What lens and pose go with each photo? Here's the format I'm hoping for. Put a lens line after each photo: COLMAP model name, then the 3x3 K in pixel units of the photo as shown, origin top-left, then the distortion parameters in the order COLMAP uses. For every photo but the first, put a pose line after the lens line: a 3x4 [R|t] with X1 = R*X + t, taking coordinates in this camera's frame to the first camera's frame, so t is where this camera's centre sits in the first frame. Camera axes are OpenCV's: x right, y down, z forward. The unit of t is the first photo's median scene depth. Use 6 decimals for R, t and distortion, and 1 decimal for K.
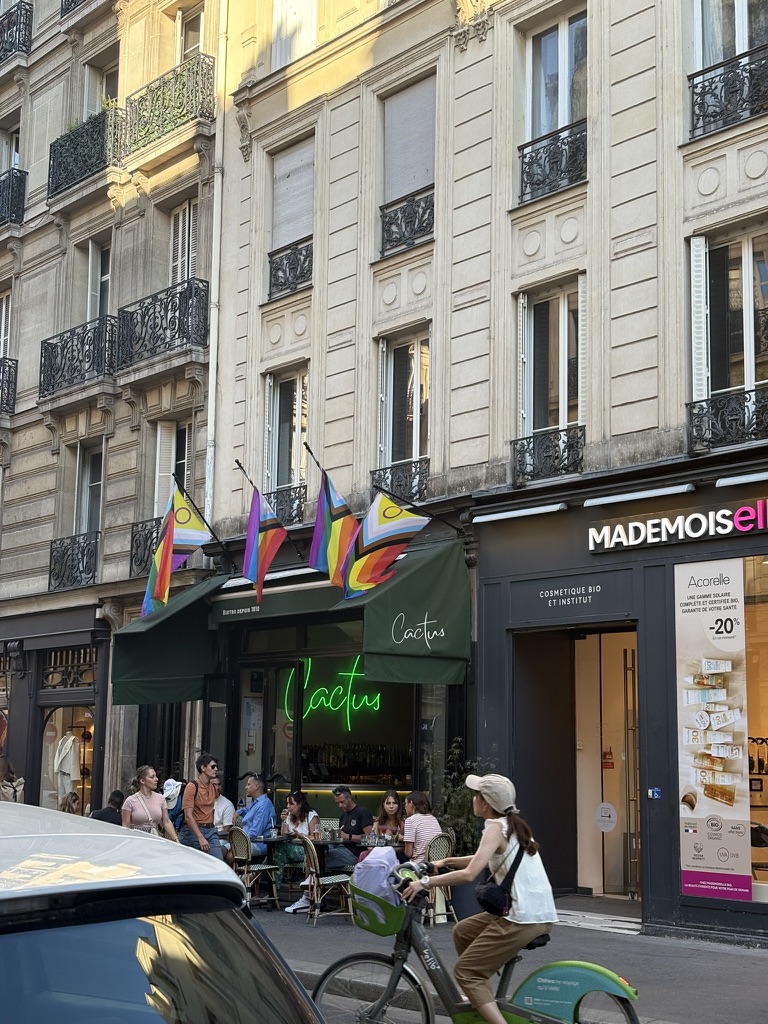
lens RADIAL K [[1544.9, 0, 384.0], [0, 1544.9, 512.0], [0, 0, 1]] dist [0.028906, 0.022846]
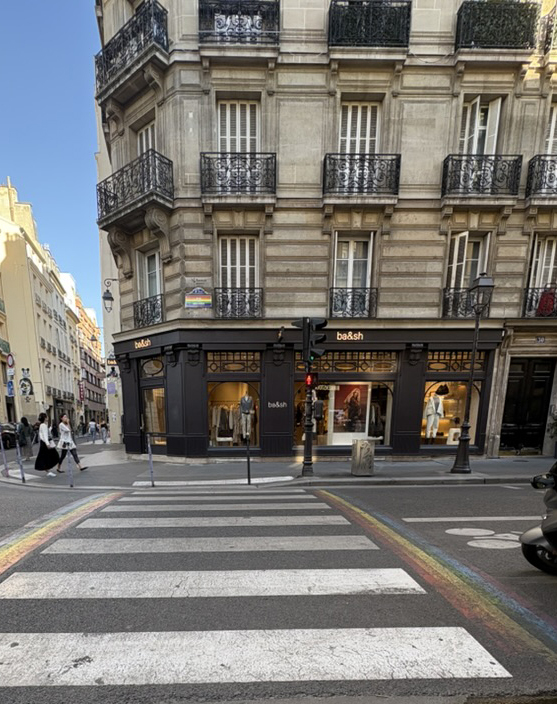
lens RADIAL K [[368.7, 0, 278.0], [0, 368.7, 476.4], [0, 0, 1]] dist [-0.000073, -0.001222]
pose [[0.624681, -0.163004, 0.763678, -0.691428], [-0.110154, 0.949796, 0.292836, 0.121283], [-0.773072, -0.267051, 0.575364, 0.824214]]
